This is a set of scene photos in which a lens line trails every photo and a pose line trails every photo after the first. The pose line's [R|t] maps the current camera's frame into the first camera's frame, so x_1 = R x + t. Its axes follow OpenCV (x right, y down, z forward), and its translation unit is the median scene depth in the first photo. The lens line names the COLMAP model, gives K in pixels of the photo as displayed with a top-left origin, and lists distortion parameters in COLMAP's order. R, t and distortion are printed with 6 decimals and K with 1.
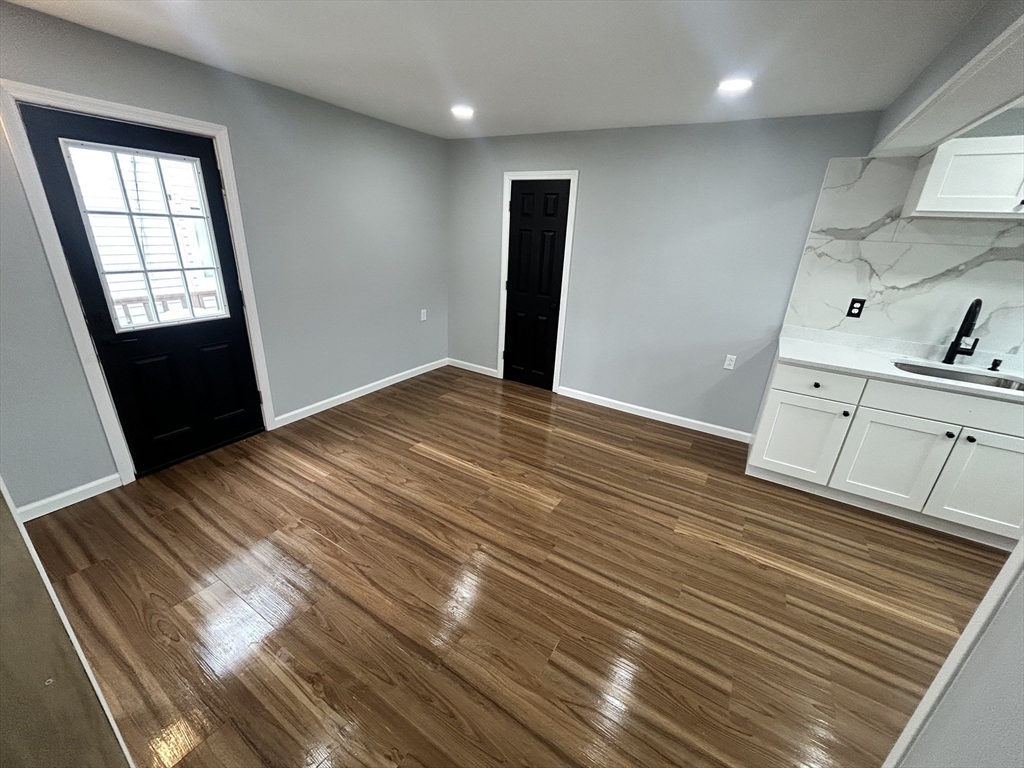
lens RADIAL K [[410.8, 0, 513.7], [0, 410.8, 385.5], [0, 0, 1]] dist [-0.001610, 0.000200]
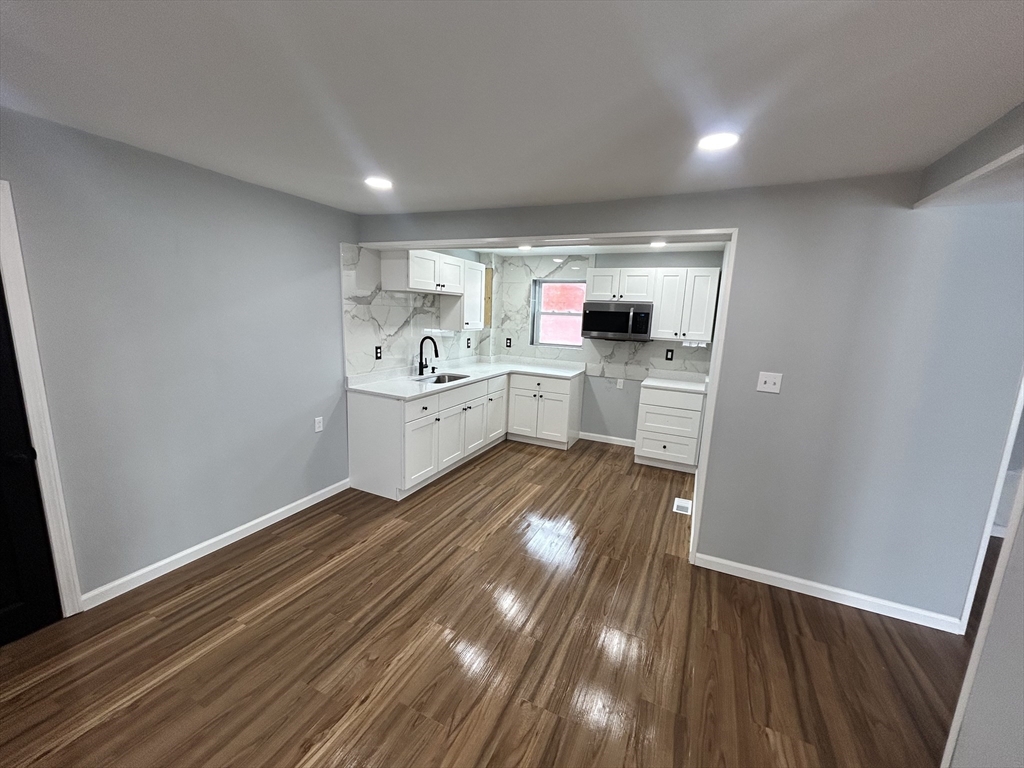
lens RADIAL K [[410.8, 0, 511.3], [0, 410.8, 385.3], [0, 0, 1]] dist [-0.001610, 0.000200]
pose [[-0.105096, -0.228114, 0.967946, -0.576237], [0.312309, 0.916521, 0.249905, -0.305730], [-0.944149, 0.328562, -0.025081, 0.685833]]
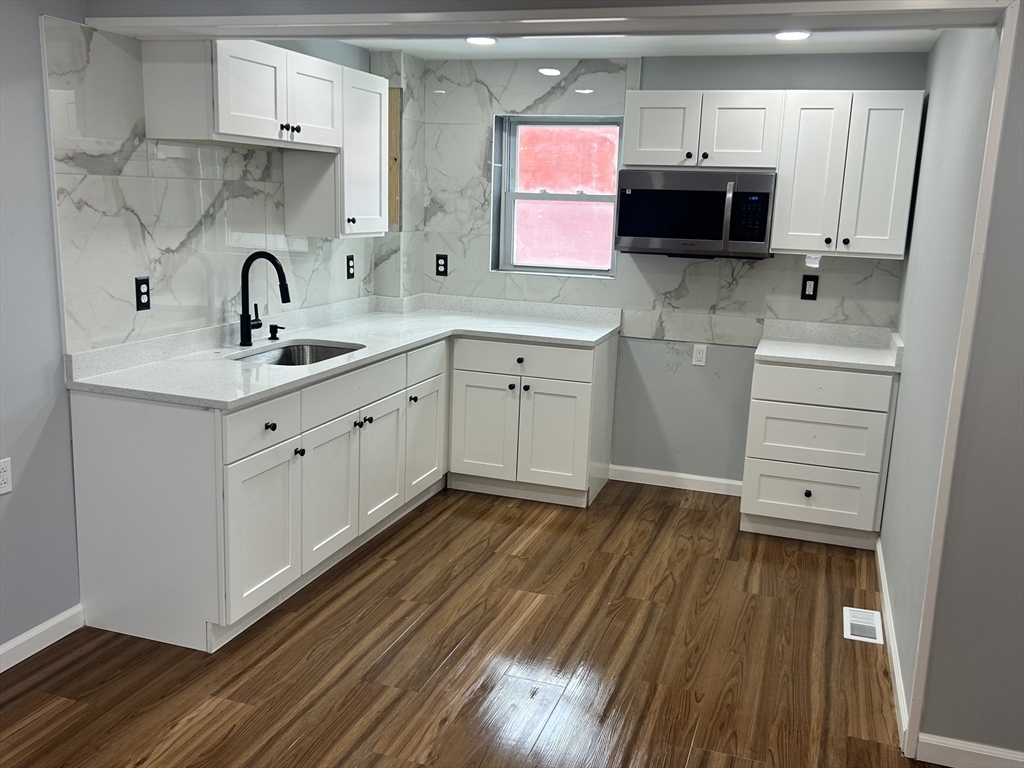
lens RADIAL K [[923.5, 0, 515.6], [0, 923.5, 384.4], [0, 0, 1]] dist [0.050389, -0.057114]
pose [[-0.223348, -0.250776, 0.941927, -0.510591], [0.302875, 0.900650, 0.311604, -0.331543], [-0.926489, 0.354883, -0.125204, 0.770029]]
